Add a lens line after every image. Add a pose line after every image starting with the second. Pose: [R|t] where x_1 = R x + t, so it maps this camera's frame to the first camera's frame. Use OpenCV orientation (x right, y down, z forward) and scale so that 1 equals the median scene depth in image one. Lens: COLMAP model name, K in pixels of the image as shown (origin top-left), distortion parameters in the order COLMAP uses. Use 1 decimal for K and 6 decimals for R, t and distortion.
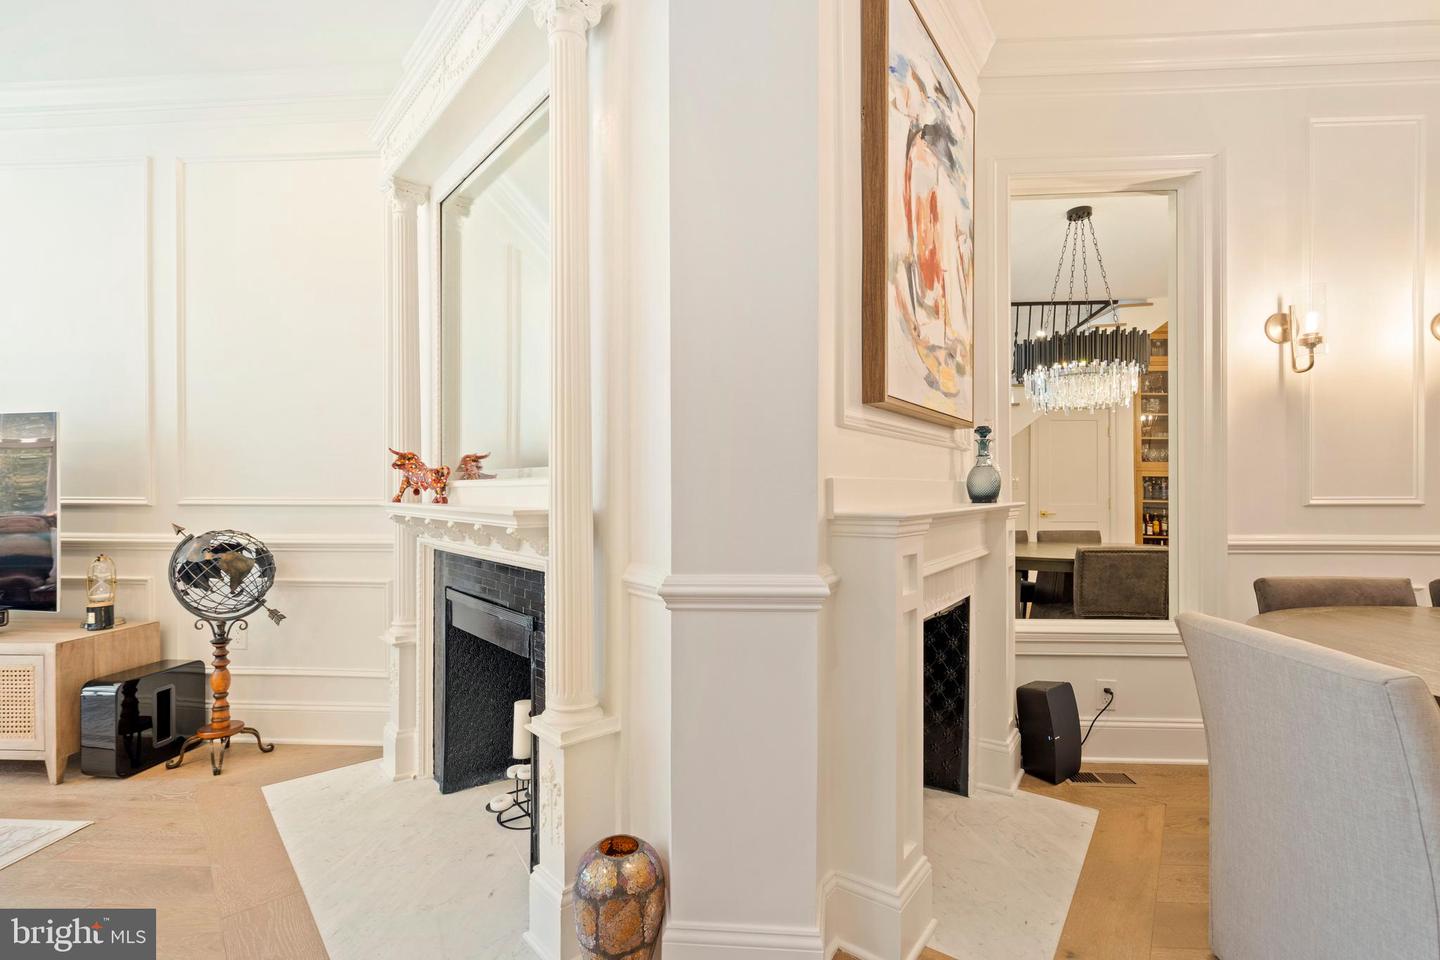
lens RADIAL K [[661.1, 0, 719.2], [0, 661.1, 493.4], [0, 0, 1]] dist [-0.001203, 0.000423]
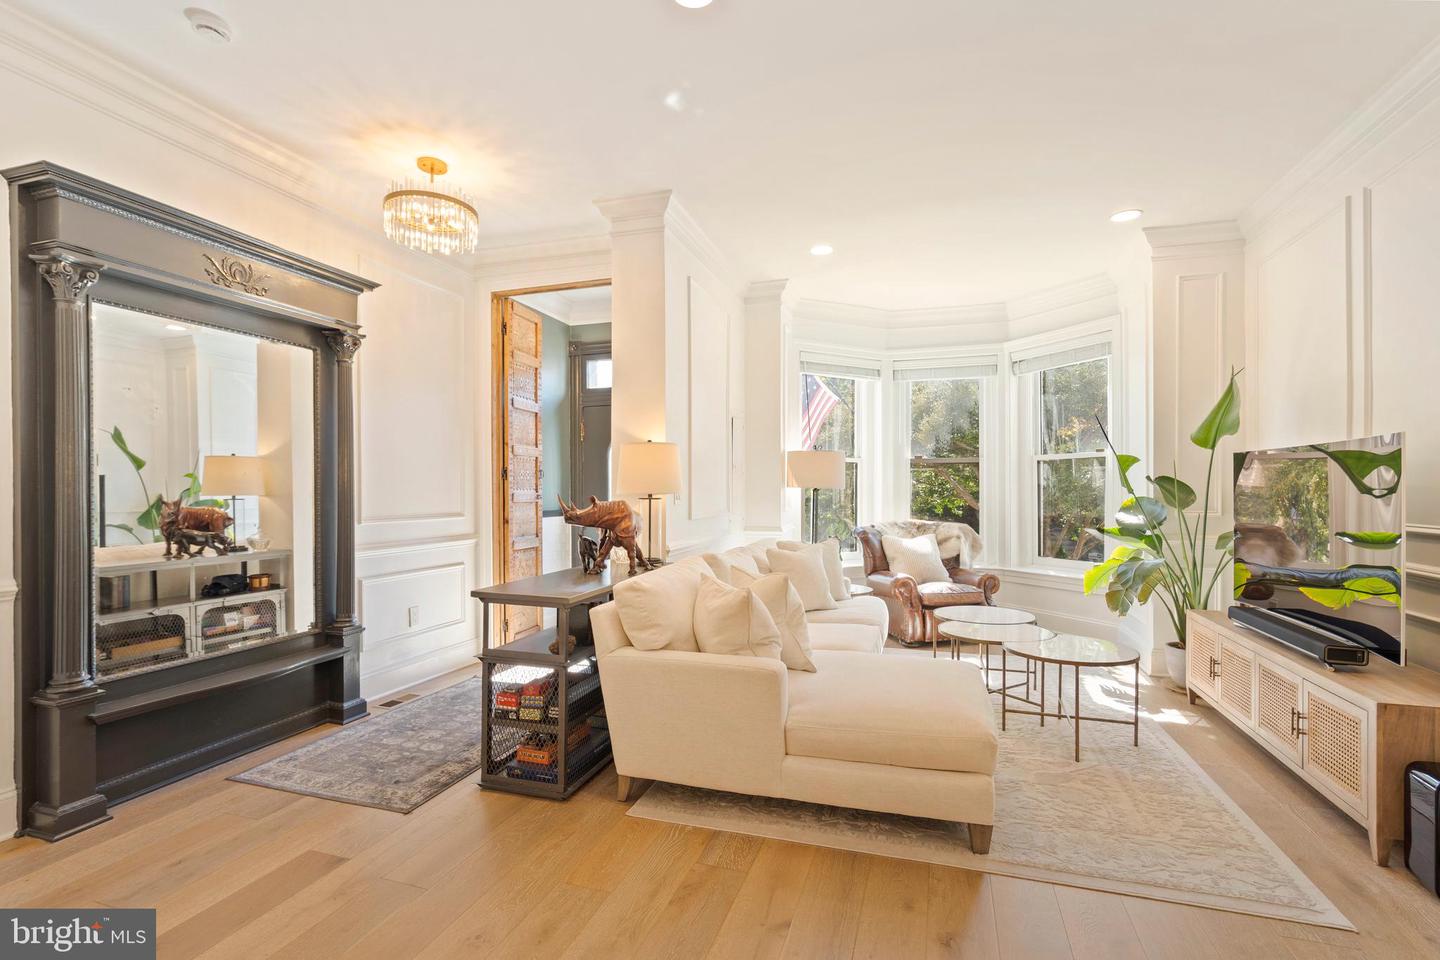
lens RADIAL K [[661.1, 0, 719.2], [0, 661.1, 493.4], [0, 0, 1]] dist [-0.001203, 0.000423]
pose [[-0.257136, 0.007907, -0.966343, 0.052345], [-0.001168, 0.999963, 0.008493, -0.052290], [0.966375, 0.003313, -0.257117, 0.382177]]
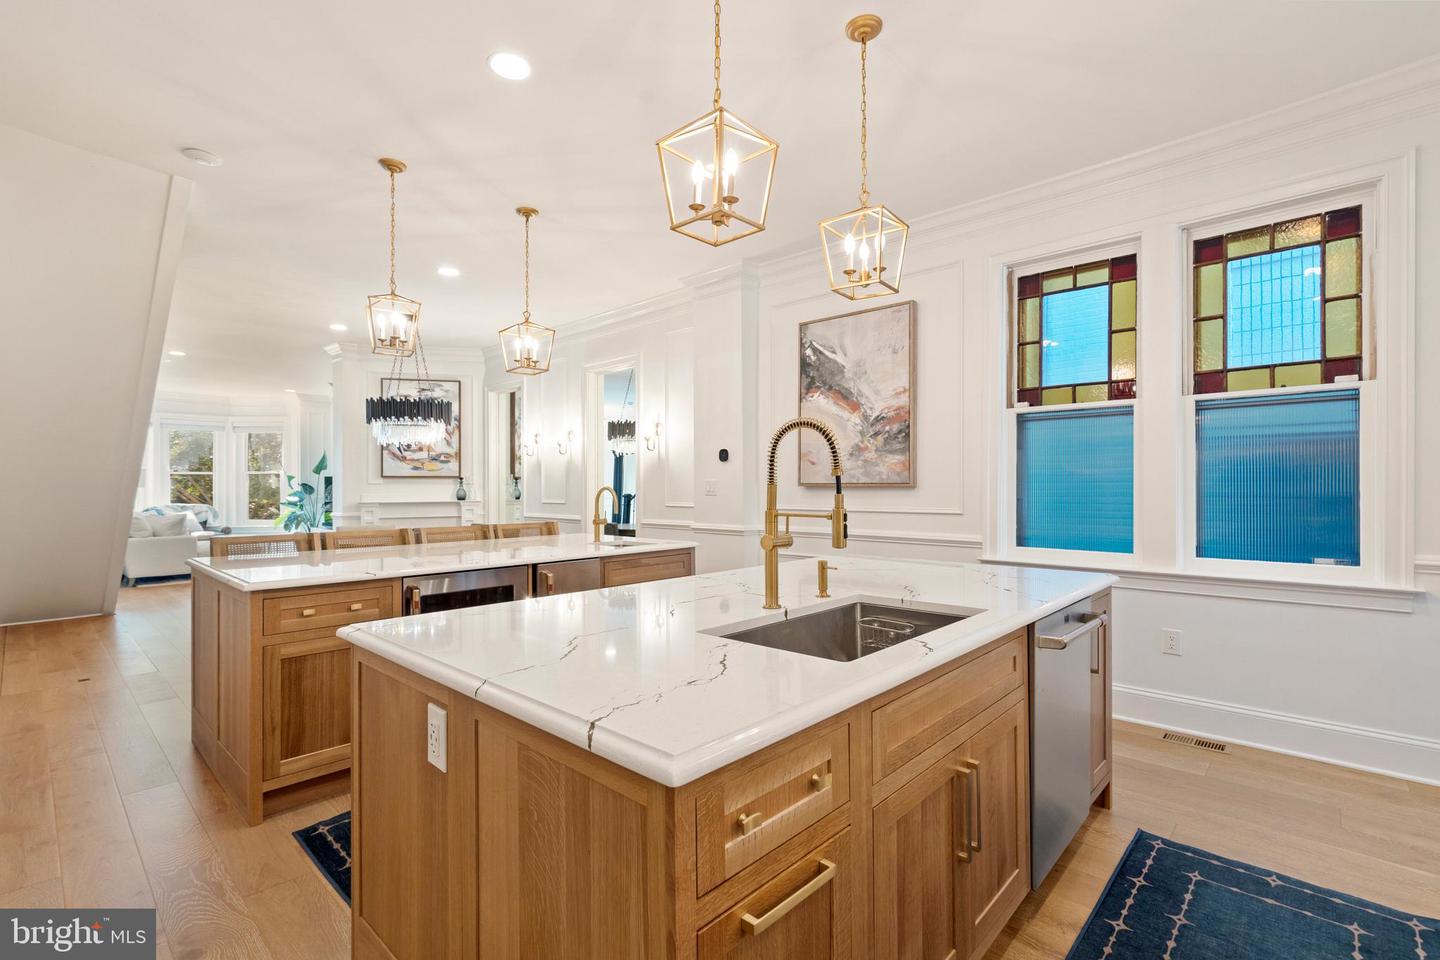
lens RADIAL K [[658.8, 0, 715.9], [0, 658.8, 484.4], [0, 0, 1]] dist [-0.003211, 0.001062]
pose [[0.769733, -0.004409, -0.638350, 3.365462], [-0.001258, 0.999964, -0.008425, -0.039015], [0.638364, 0.007288, 0.769700, -0.683631]]
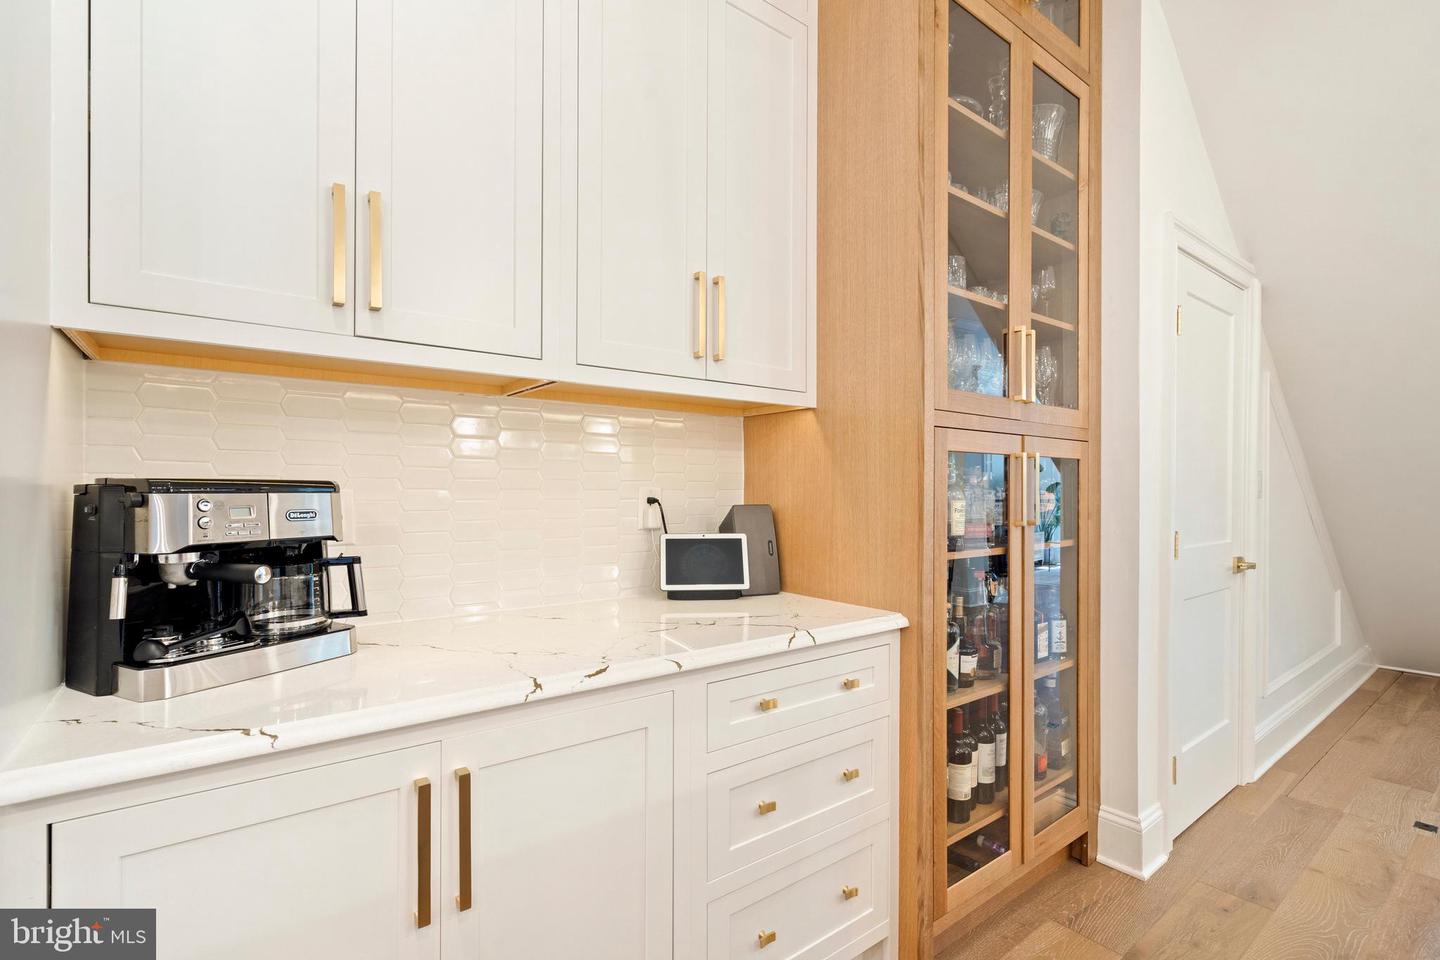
lens RADIAL K [[661.1, 0, 719.2], [0, 661.1, 493.4], [0, 0, 1]] dist [-0.001203, 0.000423]
pose [[-0.752265, 0.004230, -0.658847, 2.416049], [-0.005220, 0.999910, 0.012381, -0.028732], [0.658839, 0.012753, -0.752175, -0.381211]]
